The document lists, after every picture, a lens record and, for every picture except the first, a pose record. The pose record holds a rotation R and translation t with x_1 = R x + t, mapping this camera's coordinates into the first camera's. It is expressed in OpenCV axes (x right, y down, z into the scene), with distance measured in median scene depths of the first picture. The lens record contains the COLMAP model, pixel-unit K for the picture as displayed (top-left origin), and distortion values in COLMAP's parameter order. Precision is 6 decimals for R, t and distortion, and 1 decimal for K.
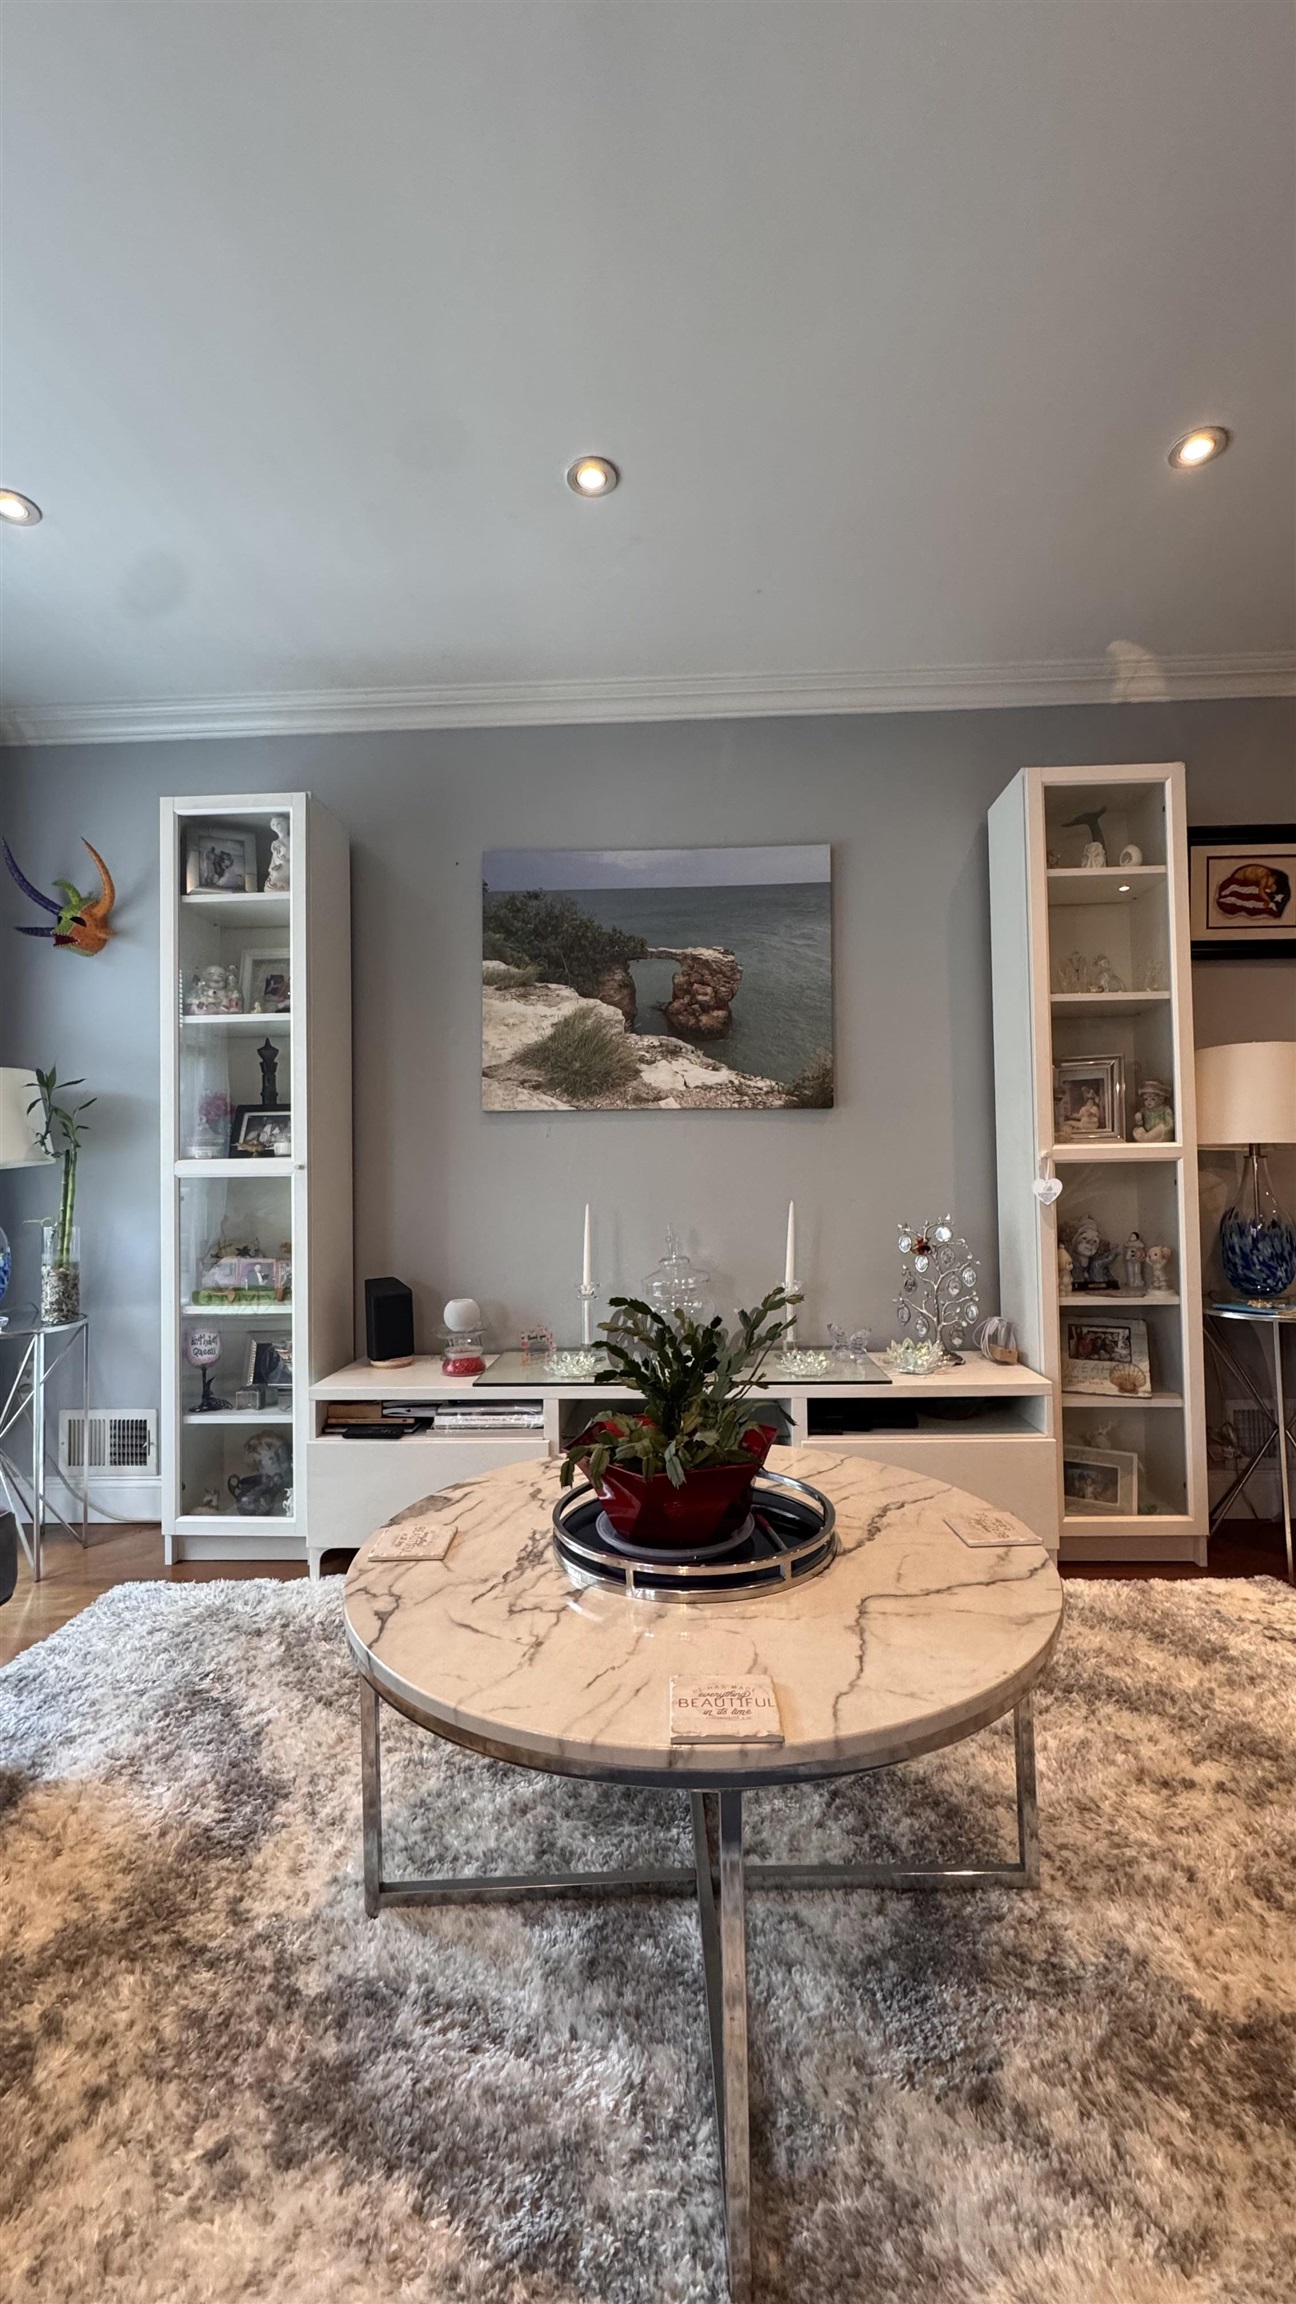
lens RADIAL K [[921.3, 0, 652.5], [0, 921.3, 1150.3], [0, 0, 1]] dist [-0.002524, -0.000212]
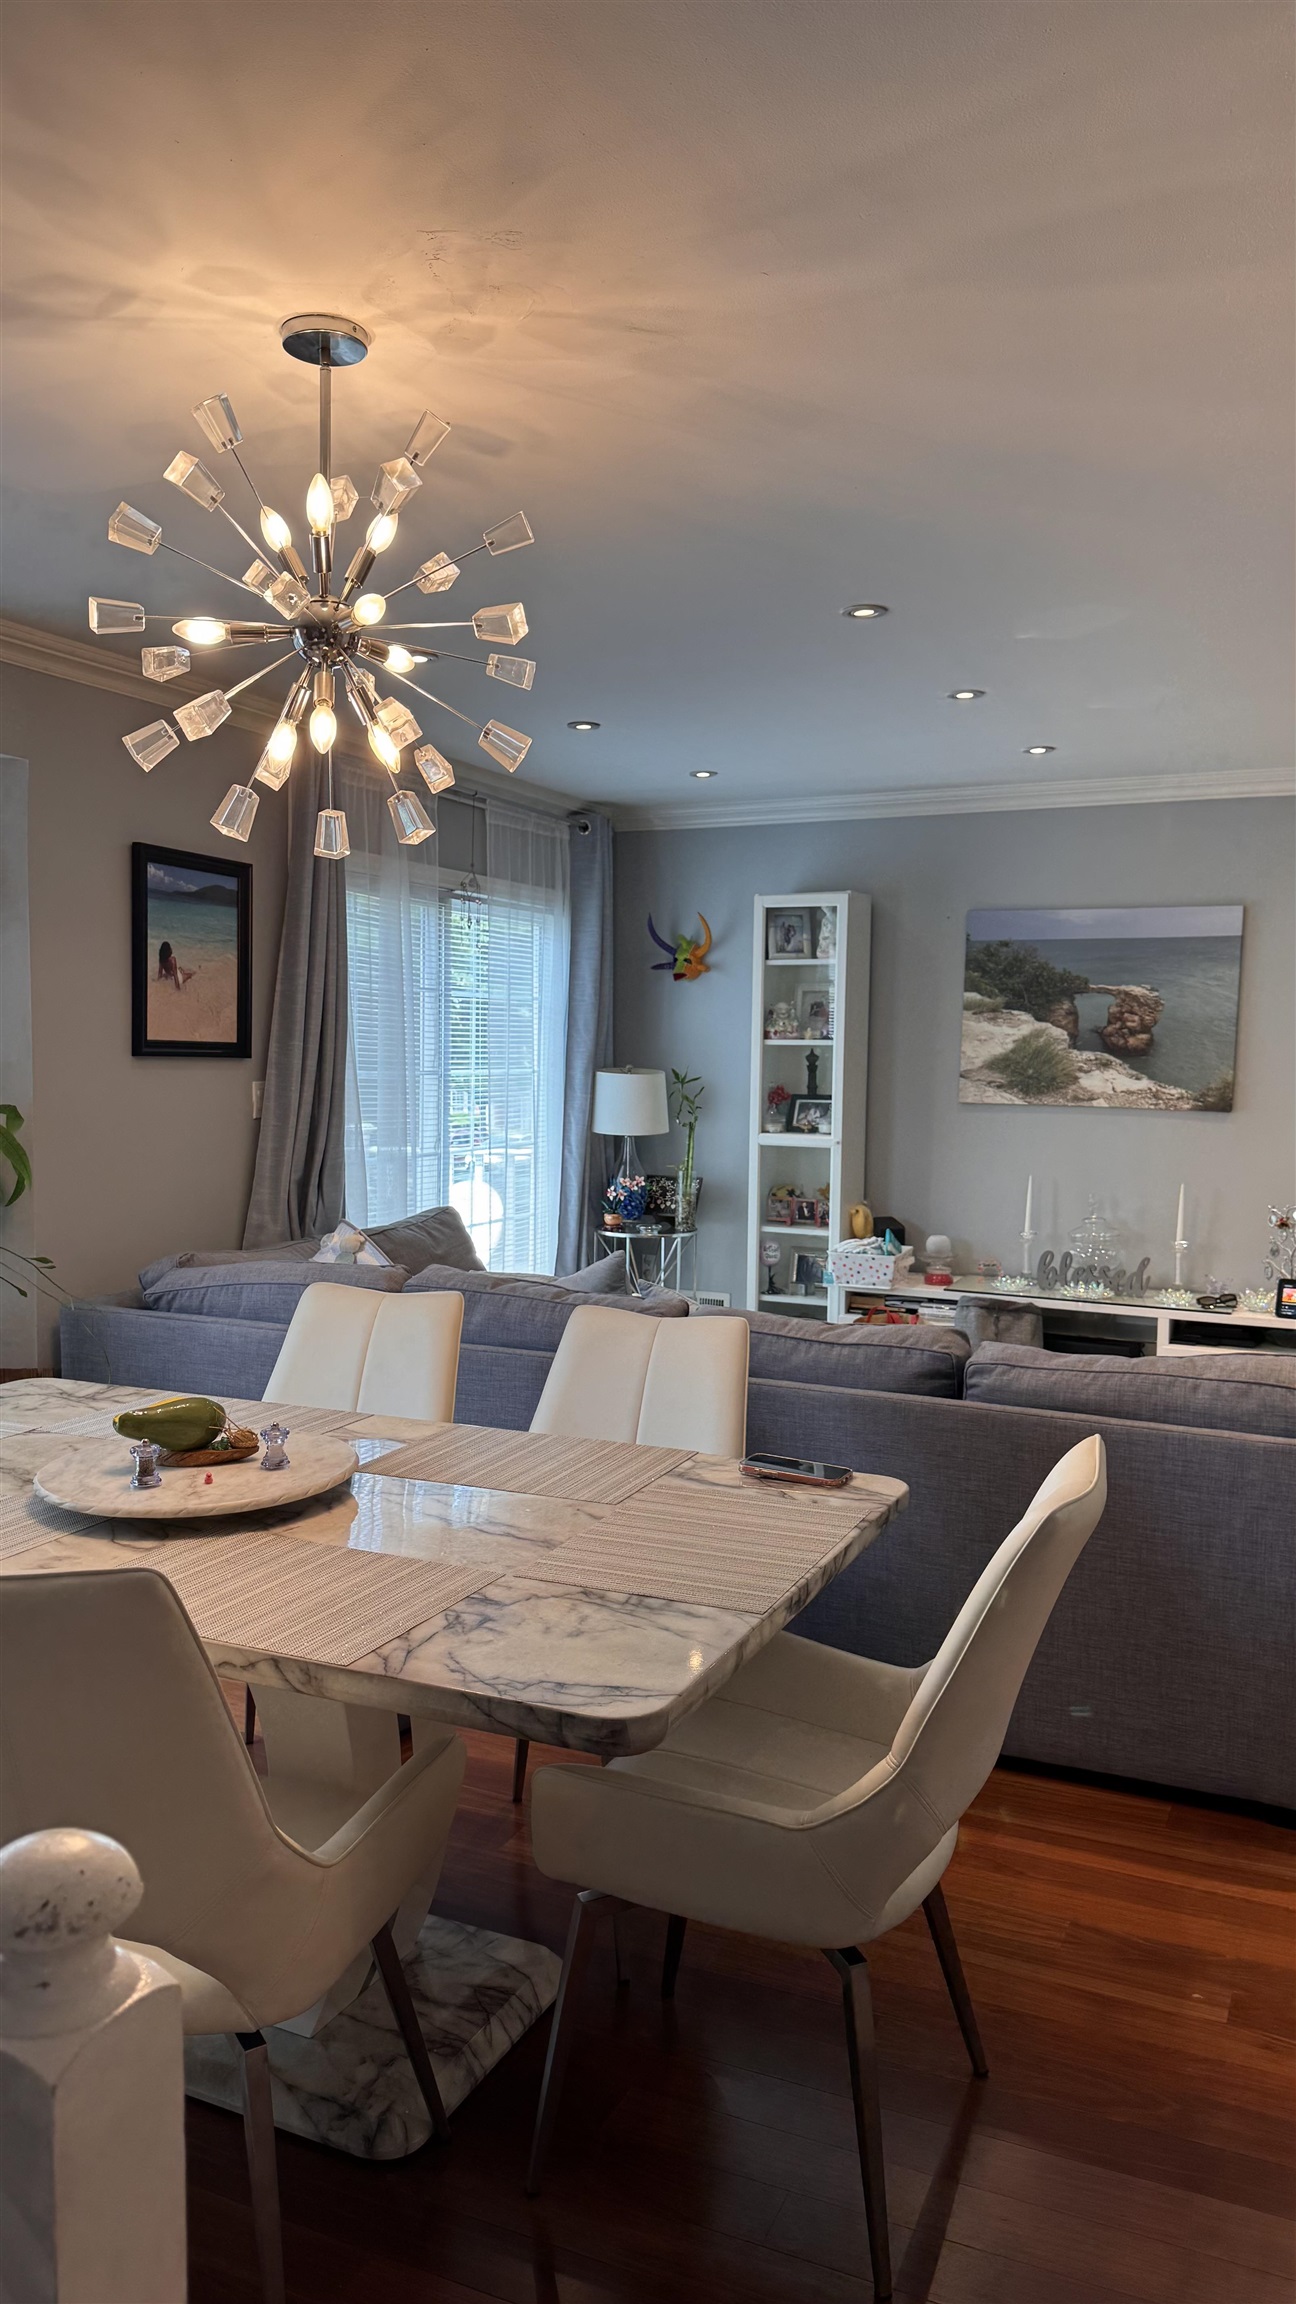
lens RADIAL K [[1651.4, 0, 598.2], [0, 1651.4, 1176.2], [0, 0, 1]] dist [0.053944, -0.053307]
pose [[0.916726, 0.061150, -0.394808, 0.308061], [-0.015364, 0.992882, 0.118108, -0.219140], [0.399220, -0.102207, 0.911141, -1.498257]]
